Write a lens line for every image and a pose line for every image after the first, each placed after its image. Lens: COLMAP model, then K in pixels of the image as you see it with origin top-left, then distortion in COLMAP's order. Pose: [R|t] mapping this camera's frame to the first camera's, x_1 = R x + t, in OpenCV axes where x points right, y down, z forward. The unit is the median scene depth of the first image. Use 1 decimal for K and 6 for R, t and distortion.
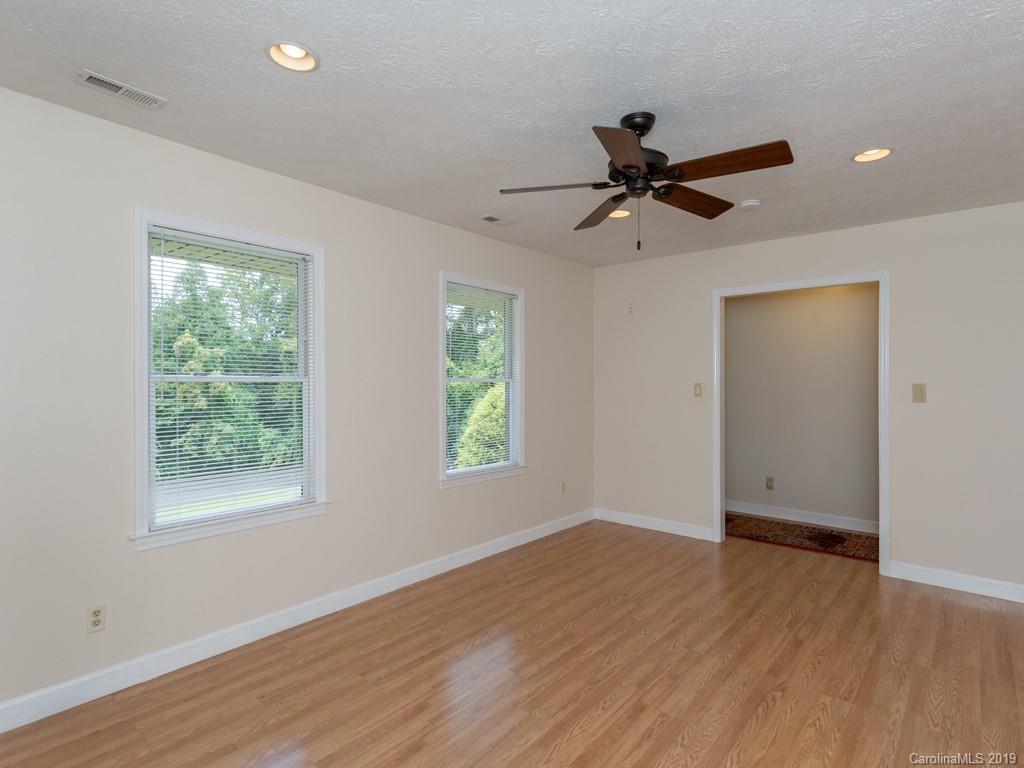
lens RADIAL K [[548.3, 0, 510.3], [0, 548.3, 385.4], [0, 0, 1]] dist [0.008054, 0.001802]
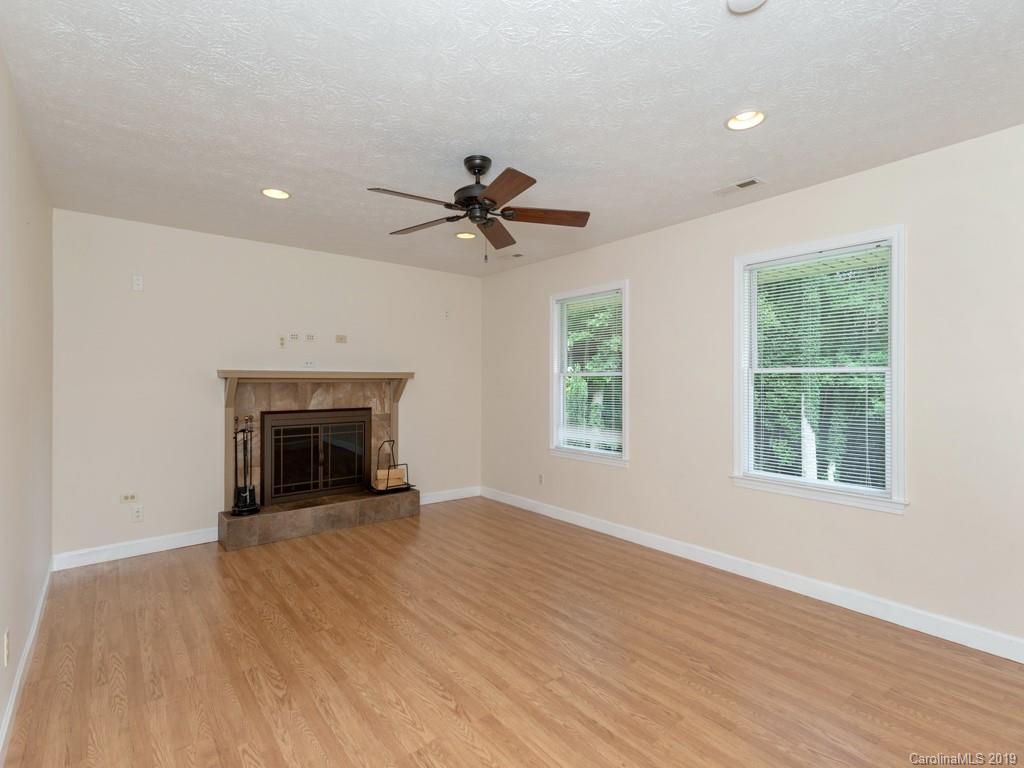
lens RADIAL K [[517.9, 0, 510.3], [0, 517.9, 380.4], [0, 0, 1]] dist [0.022768, -0.001401]
pose [[-0.203865, 0.002790, -0.978995, 1.082257], [-0.000029, 0.999996, 0.002856, 0.008270], [0.978999, 0.000611, -0.203864, 1.040468]]
